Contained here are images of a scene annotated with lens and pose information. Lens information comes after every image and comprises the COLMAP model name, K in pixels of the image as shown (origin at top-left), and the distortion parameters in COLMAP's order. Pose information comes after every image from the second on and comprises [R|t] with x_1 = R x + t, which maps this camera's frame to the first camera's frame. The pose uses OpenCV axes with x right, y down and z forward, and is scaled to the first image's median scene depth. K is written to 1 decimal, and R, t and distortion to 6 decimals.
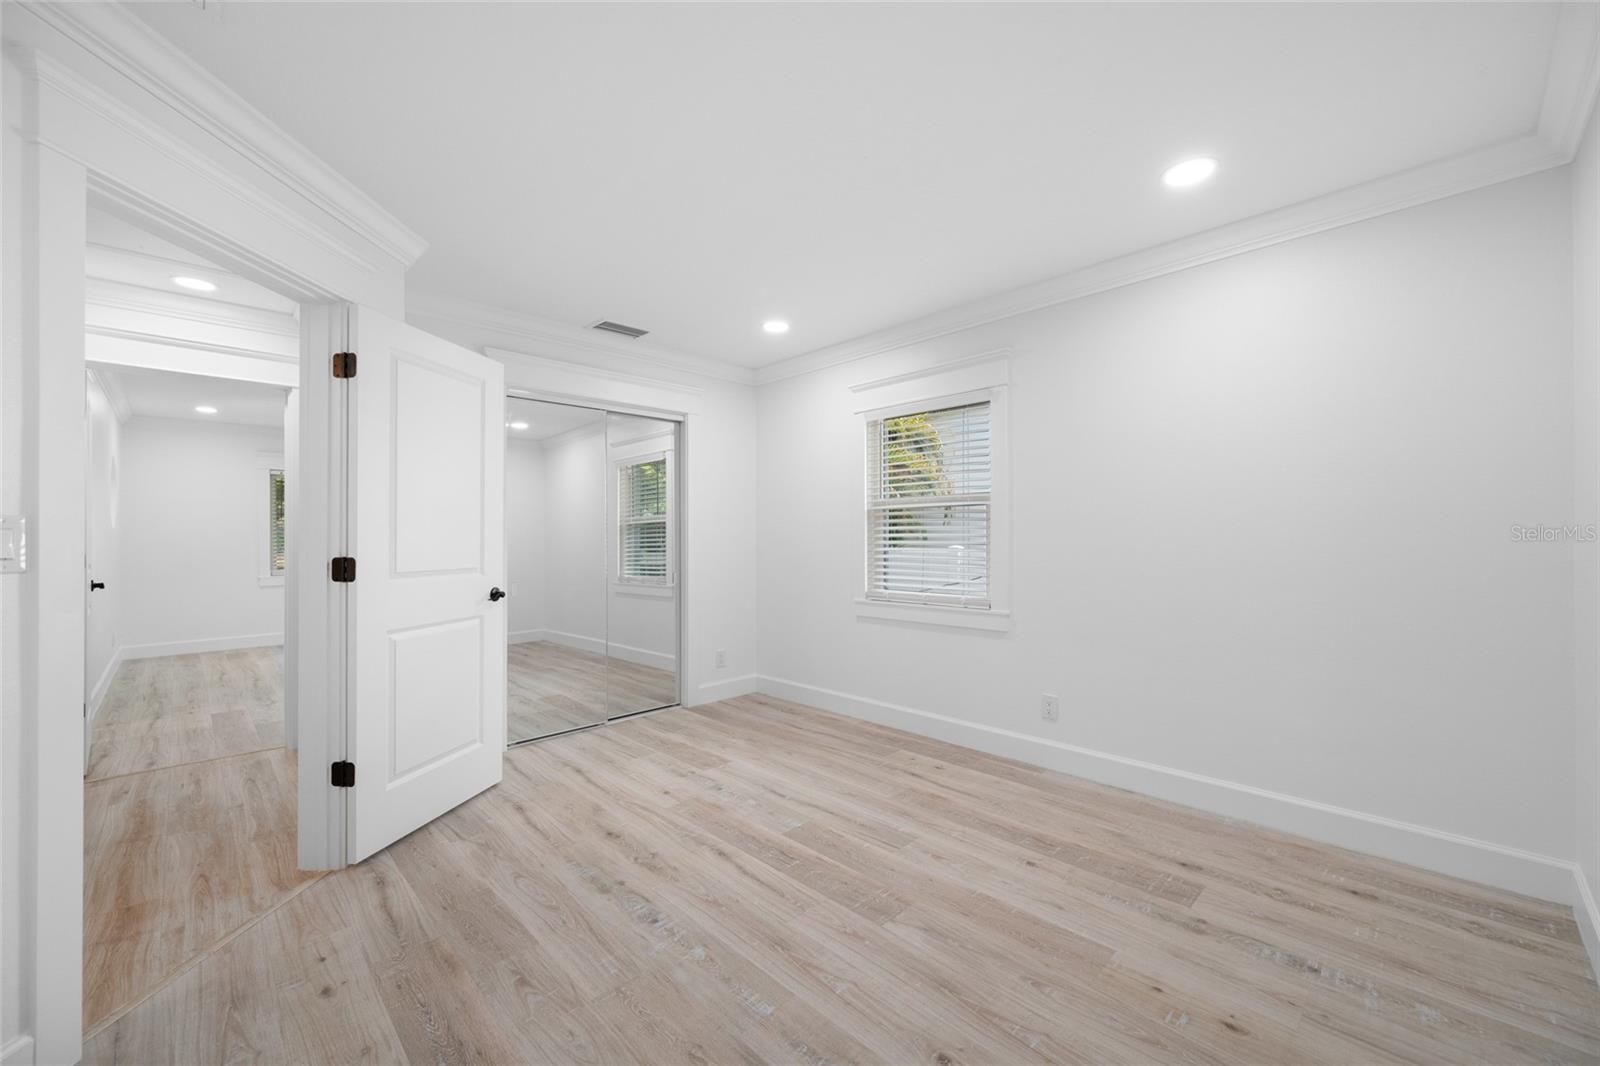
lens RADIAL K [[630.1, 0, 802.0], [0, 630.1, 529.3], [0, 0, 1]] dist [0.001216, 0.001271]
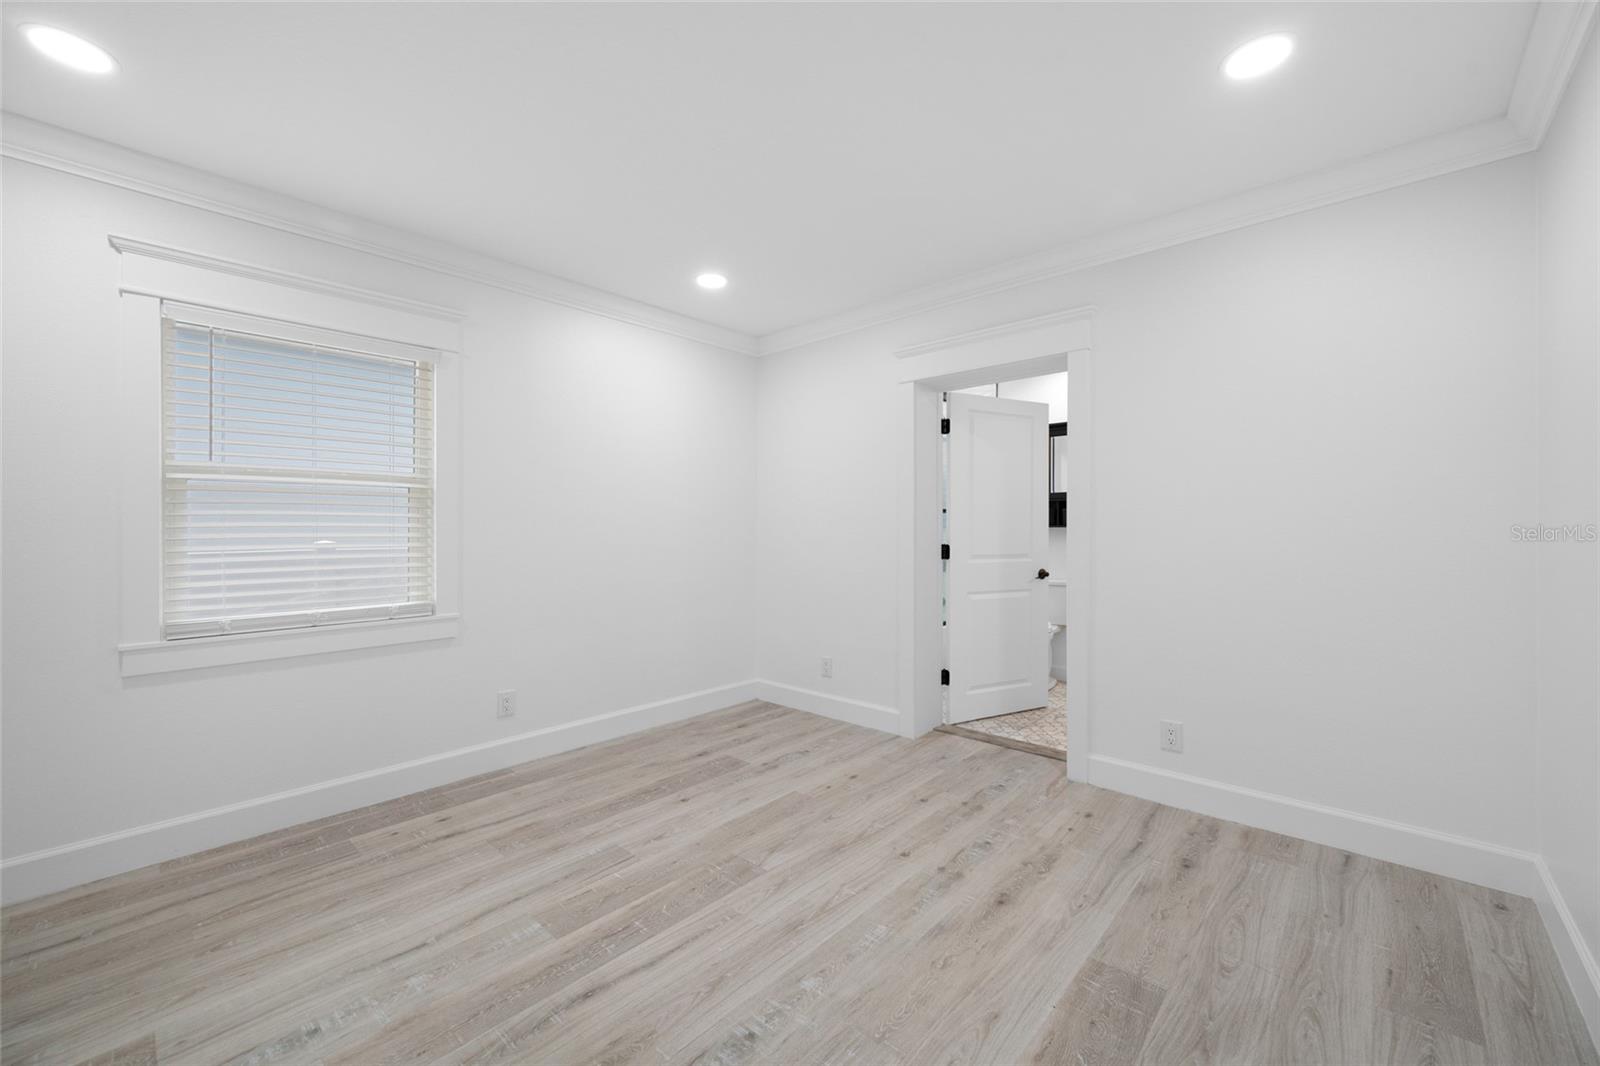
lens RADIAL K [[630.1, 0, 802.0], [0, 630.1, 529.3], [0, 0, 1]] dist [0.001216, 0.001271]
pose [[-0.054830, 0.007340, 0.998469, -0.797738], [-0.009978, 0.999919, -0.007899, 0.022910], [-0.998446, -0.010395, -0.054752, 0.799694]]
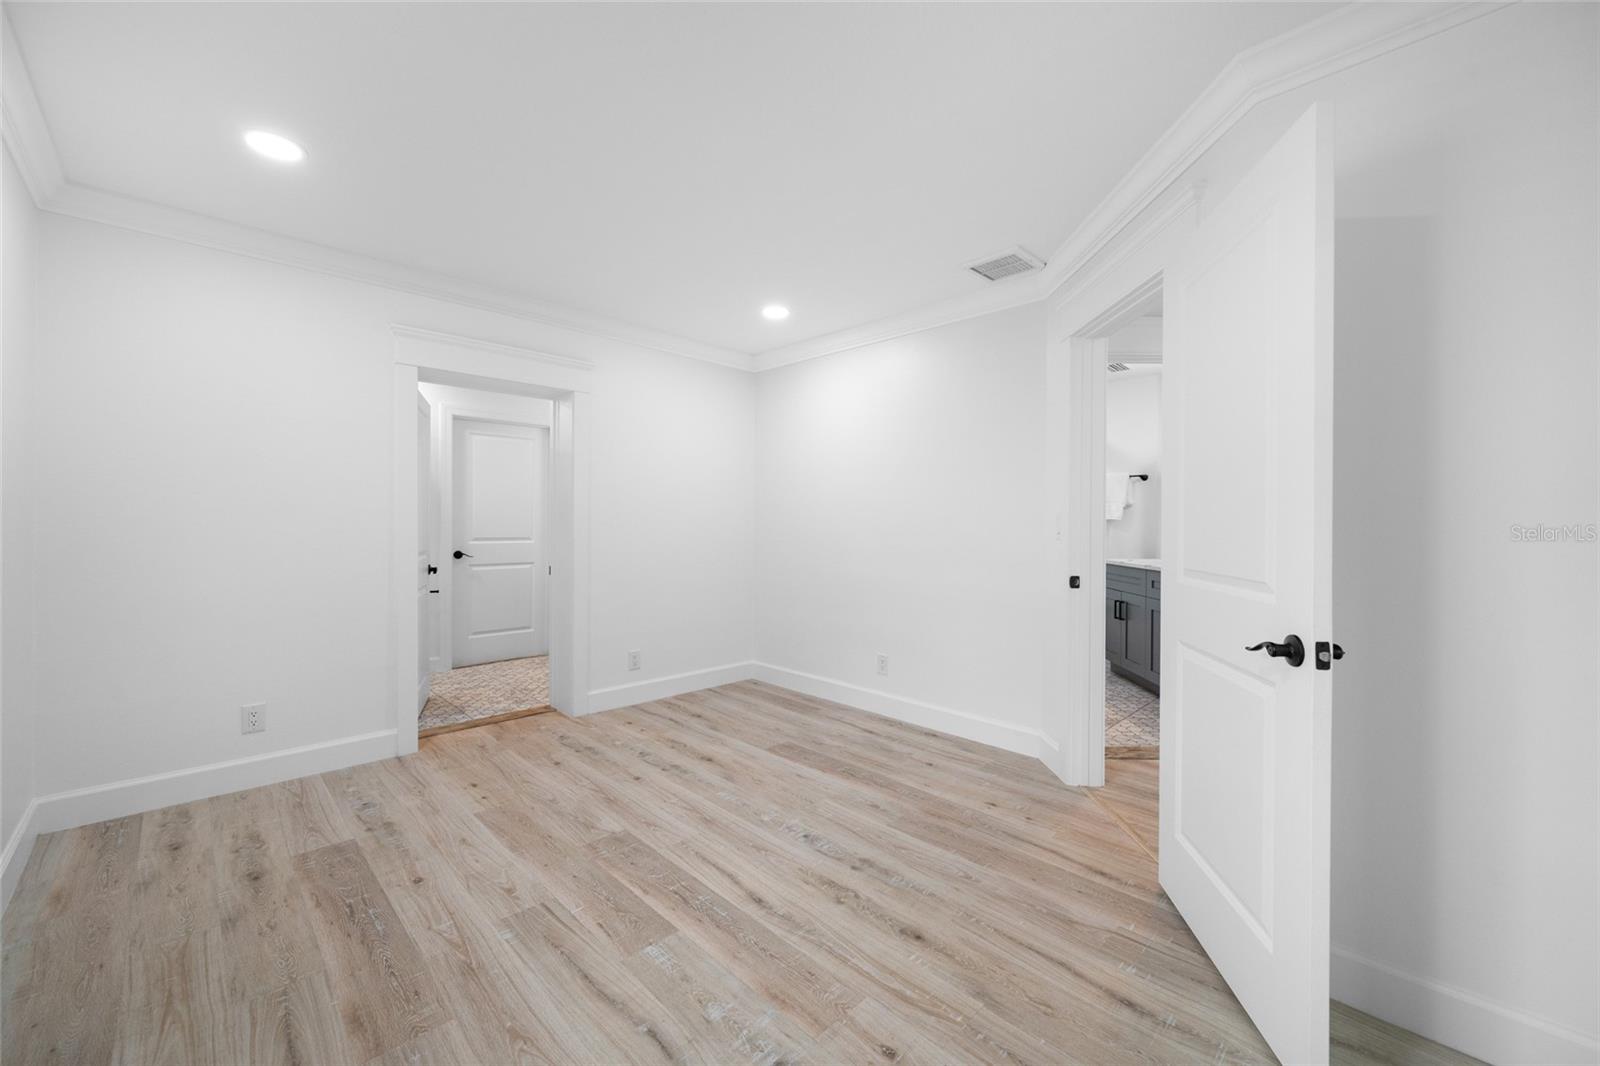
lens RADIAL K [[630.8, 0, 800.0], [0, 630.8, 533.0], [0, 0, 1]] dist [-0.000663, 0.000134]
pose [[-0.999998, 0.001787, -0.000664, -0.180062], [0.001788, 0.999998, -0.000650, 0.026158], [0.000663, -0.000651, -1.000000, 1.805561]]
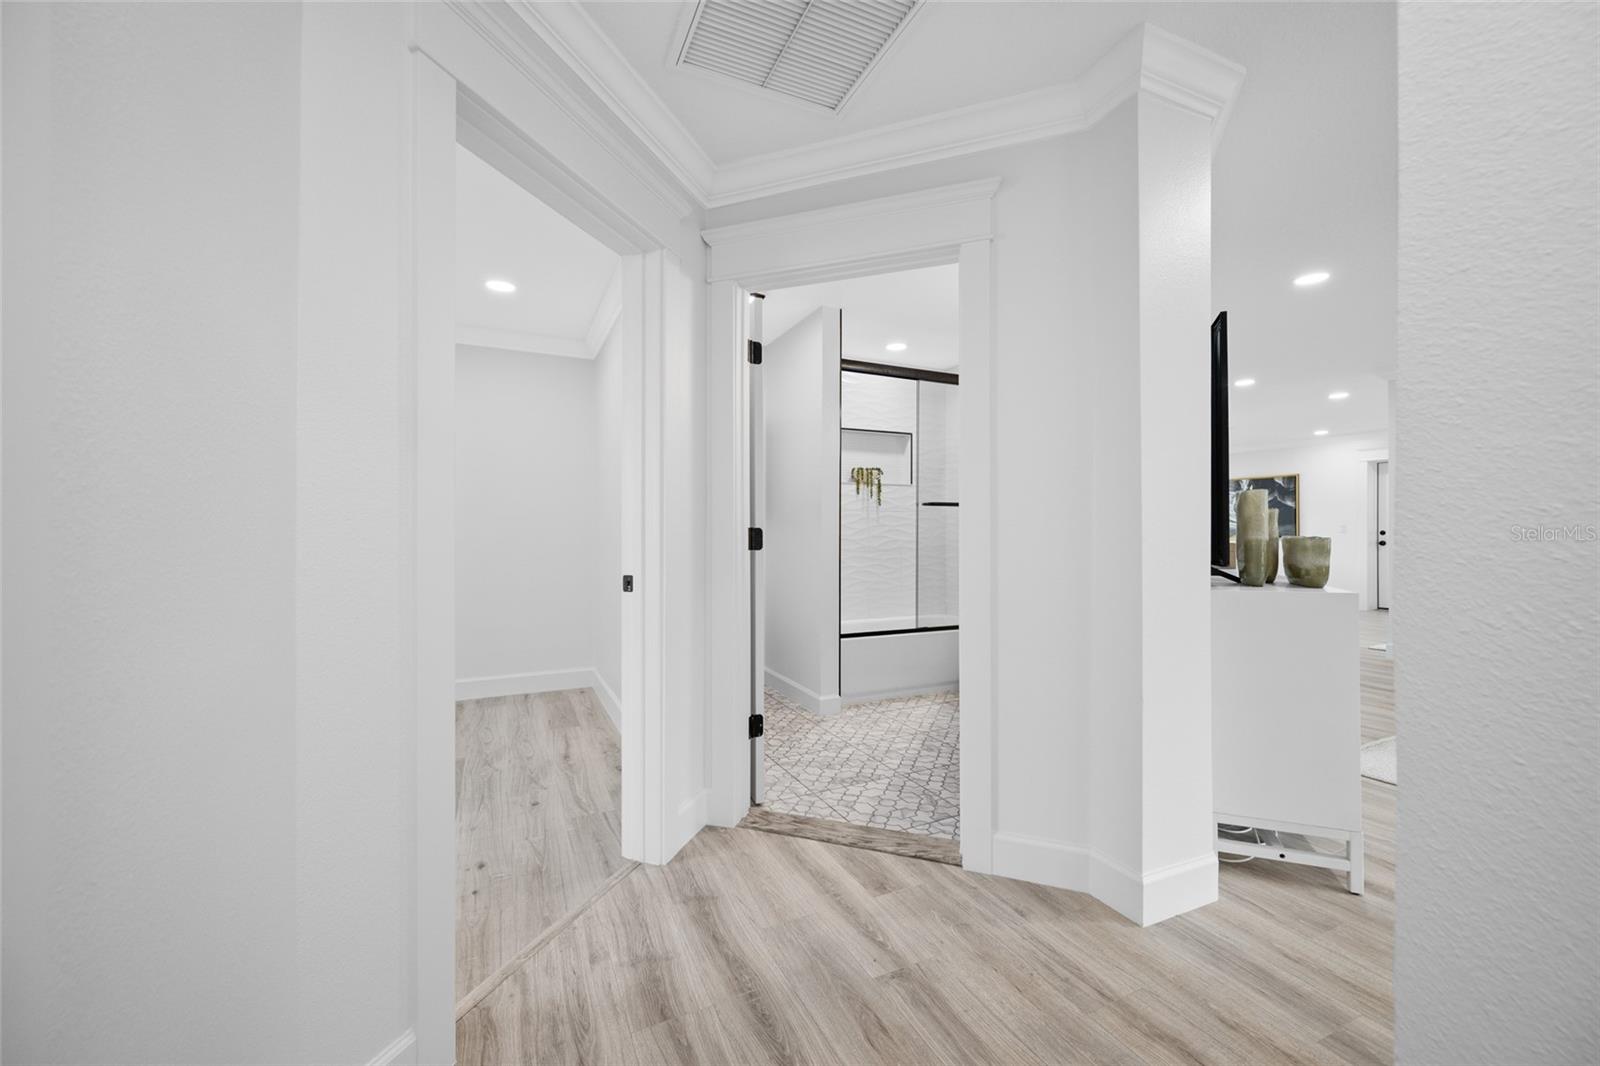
lens RADIAL K [[630.1, 0, 802.0], [0, 630.1, 529.3], [0, 0, 1]] dist [0.001216, 0.001271]
pose [[-0.946300, 0.009936, 0.323138, -1.223391], [0.002841, 0.999745, -0.022423, 0.063085], [-0.323279, -0.020301, -0.946086, 1.378947]]
